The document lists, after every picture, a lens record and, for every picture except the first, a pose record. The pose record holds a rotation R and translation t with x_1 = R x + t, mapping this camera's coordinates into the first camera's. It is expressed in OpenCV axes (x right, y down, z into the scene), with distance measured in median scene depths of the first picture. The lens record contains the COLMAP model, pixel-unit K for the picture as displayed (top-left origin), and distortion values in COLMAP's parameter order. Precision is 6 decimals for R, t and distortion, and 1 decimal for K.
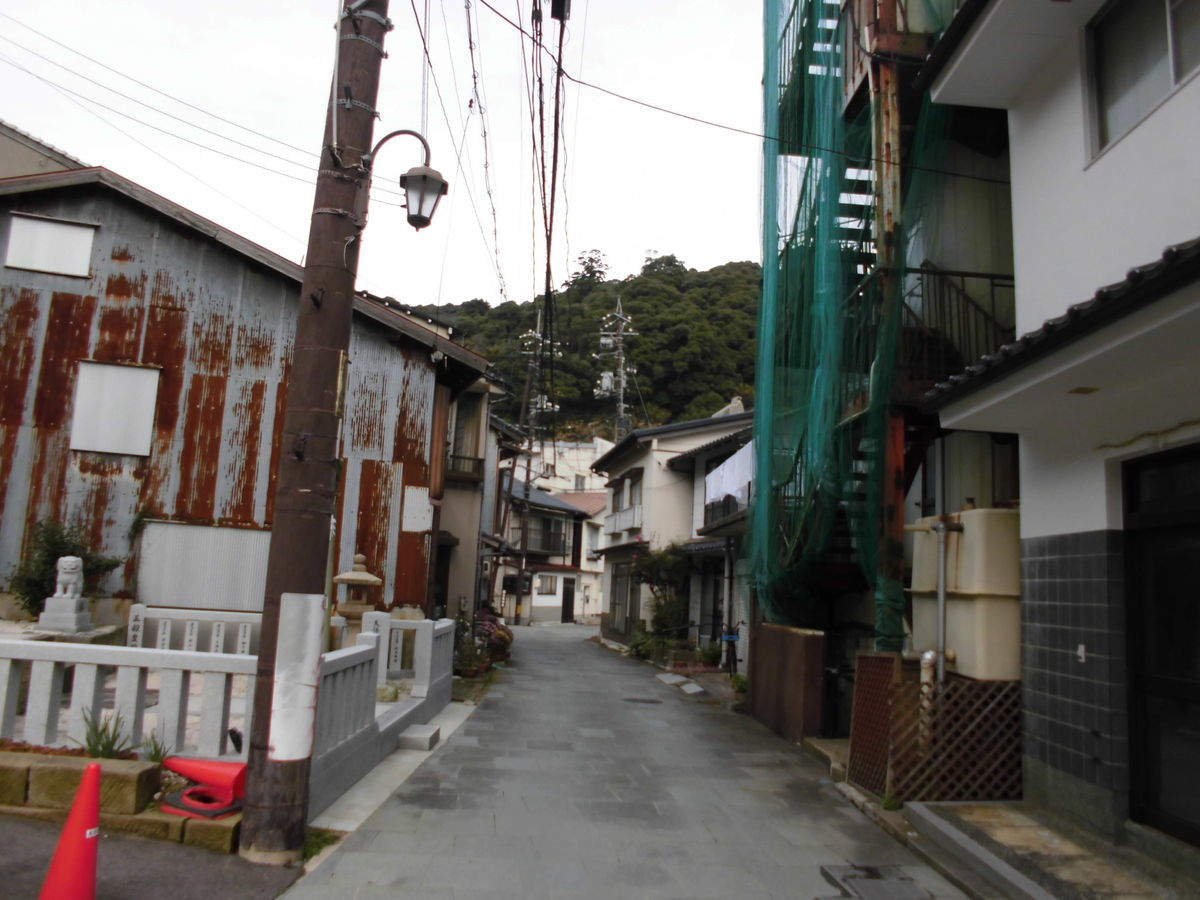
lens RADIAL K [[907.1, 0, 595.2], [0, 907.1, 445.0], [0, 0, 1]] dist [-0.053718, 0.005362]
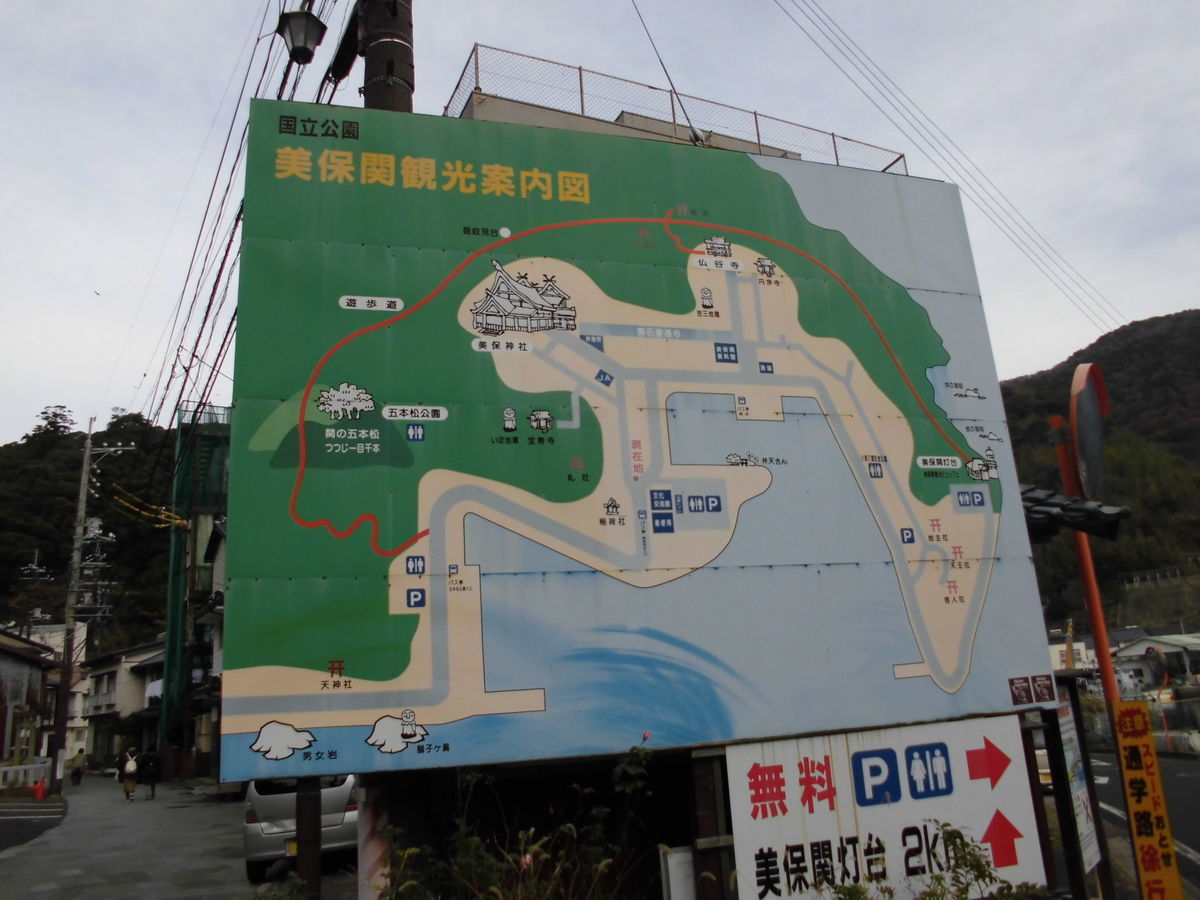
lens RADIAL K [[907.1, 0, 595.2], [0, 907.1, 445.0], [0, 0, 1]] dist [-0.053718, 0.005362]
pose [[0.848933, 0.034696, 0.527361, -0.081426], [0.030978, 0.992860, -0.115190, -0.171852], [-0.527592, 0.114125, 0.841797, -0.980386]]
